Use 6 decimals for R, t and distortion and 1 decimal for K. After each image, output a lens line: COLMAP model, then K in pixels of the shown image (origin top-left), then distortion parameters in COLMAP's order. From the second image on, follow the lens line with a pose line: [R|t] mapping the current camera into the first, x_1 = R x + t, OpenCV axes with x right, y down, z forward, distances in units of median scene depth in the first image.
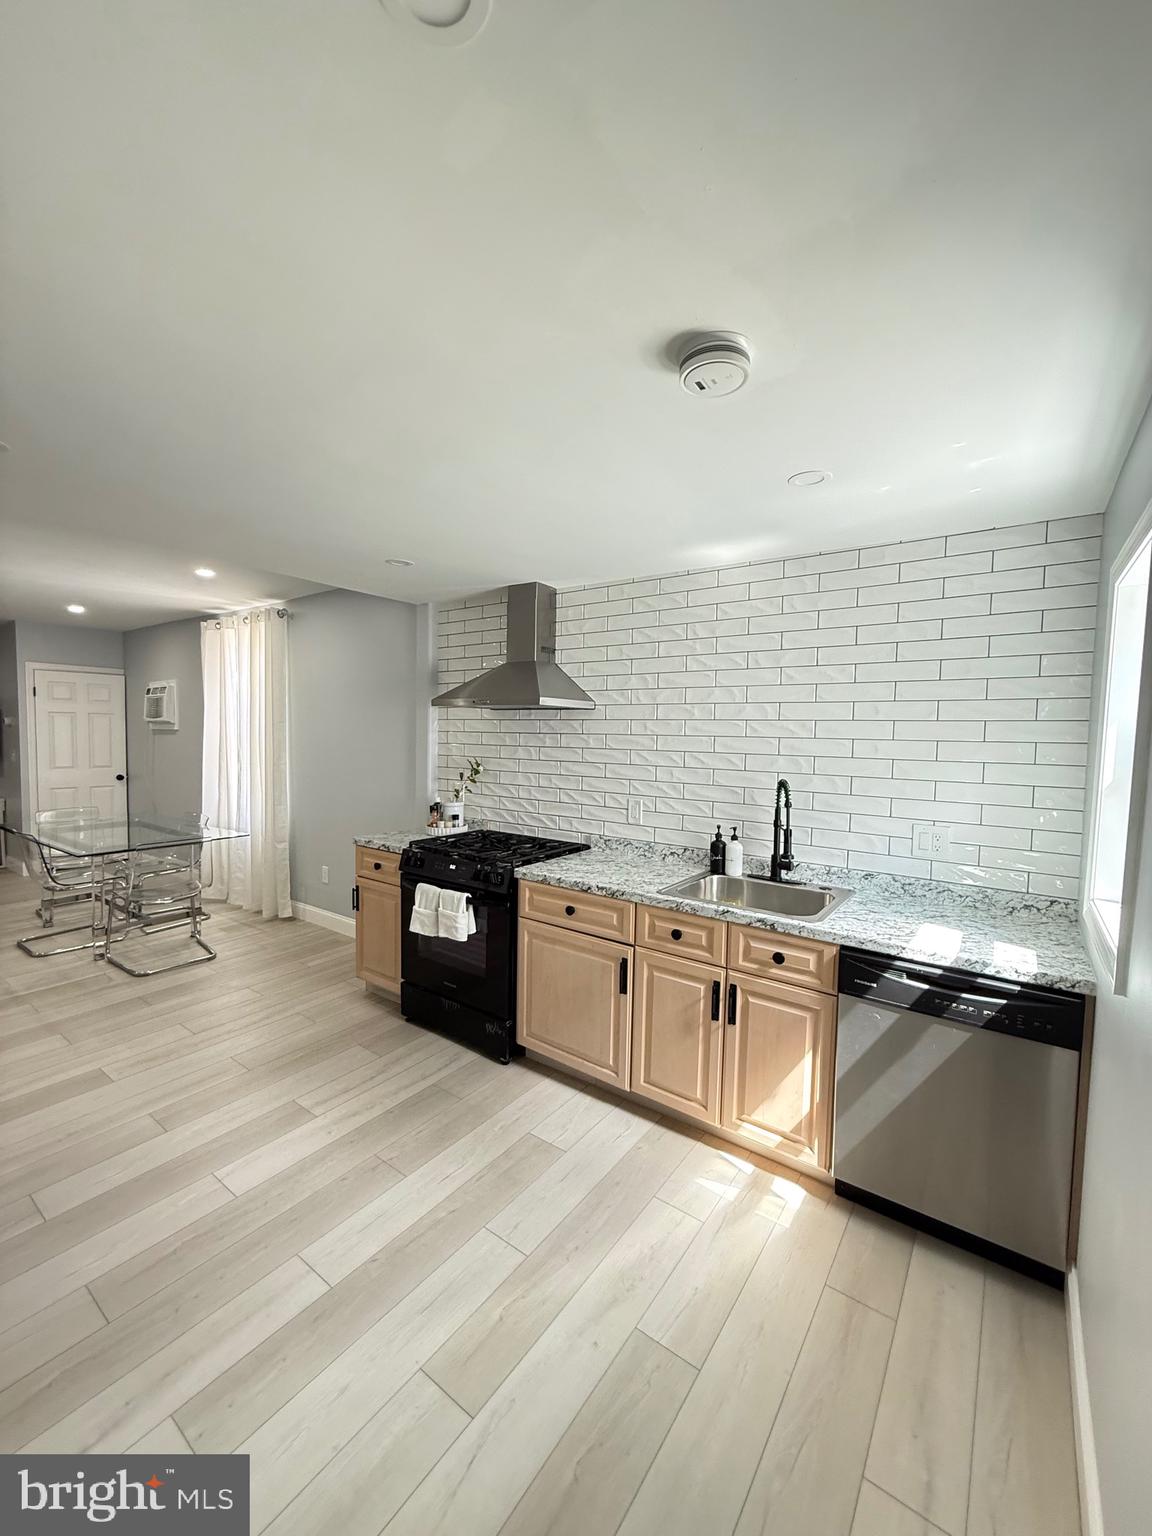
lens RADIAL K [[608.1, 0, 578.7], [0, 608.1, 765.7], [0, 0, 1]] dist [0.000395, 0.000536]
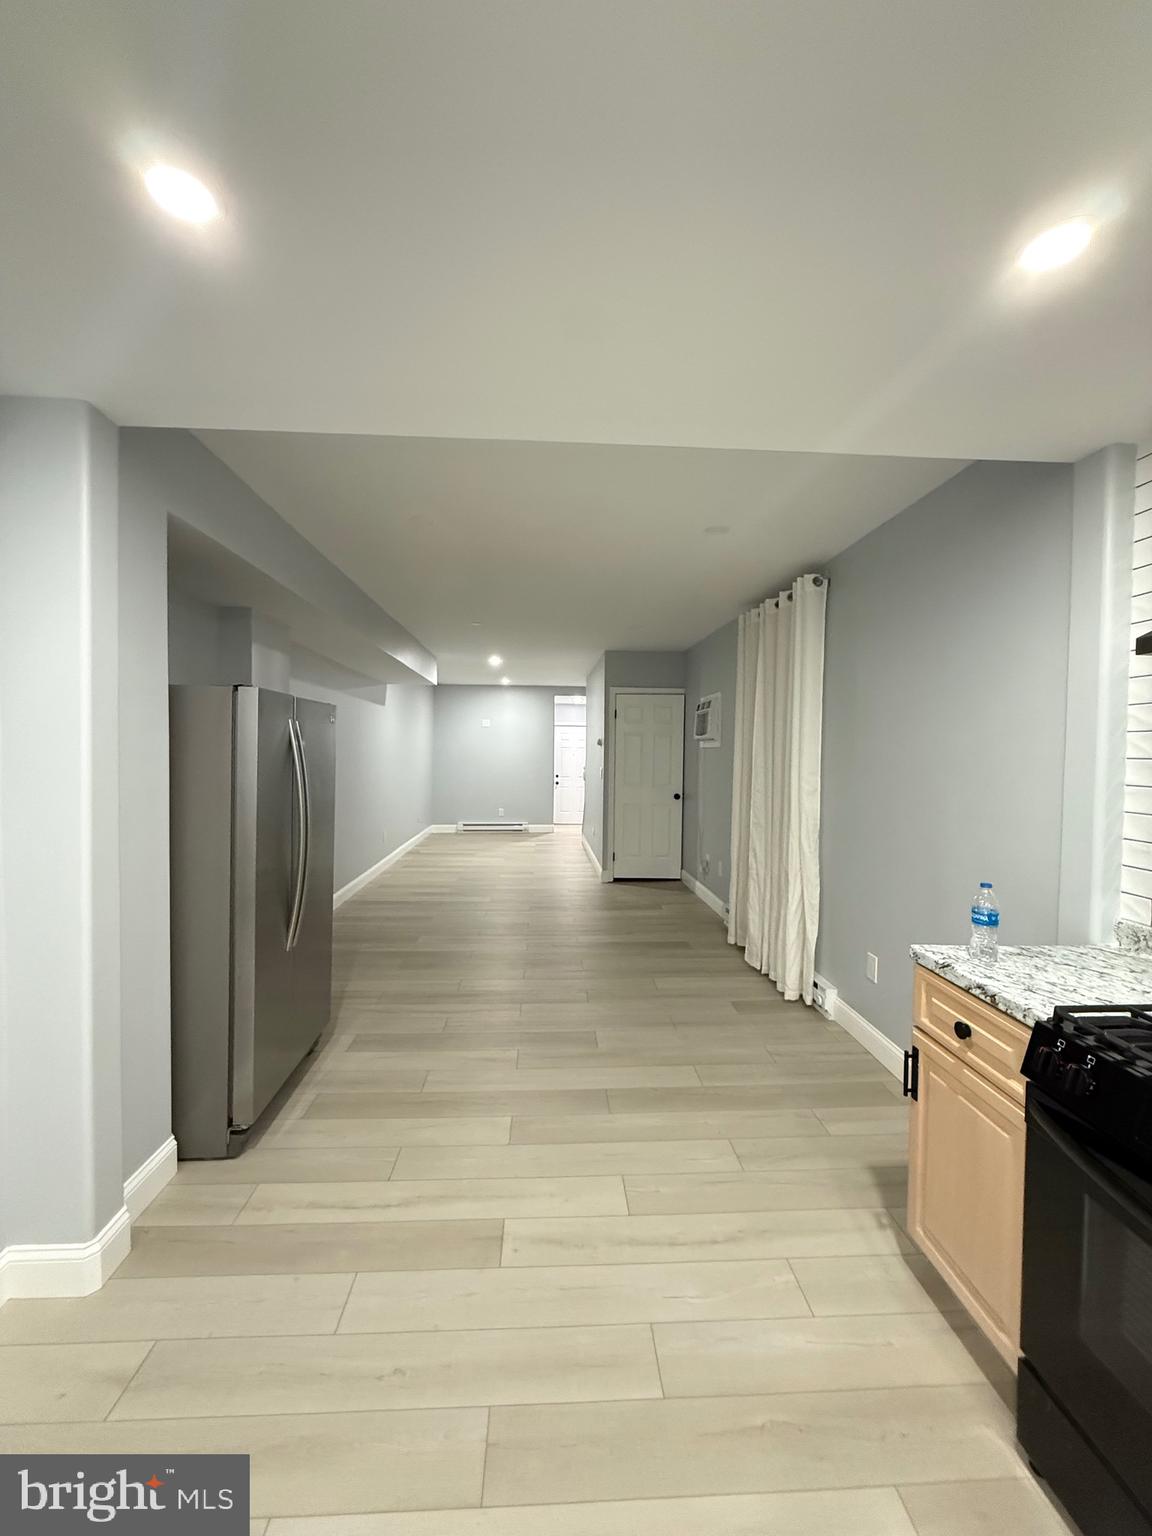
lens RADIAL K [[608.1, 0, 578.7], [0, 608.1, 765.7], [0, 0, 1]] dist [0.000395, 0.000536]
pose [[0.631977, 0.014225, -0.774857, -0.160568], [-0.047454, 0.998666, -0.020370, -0.006177], [0.773533, 0.049644, 0.631809, 0.473739]]
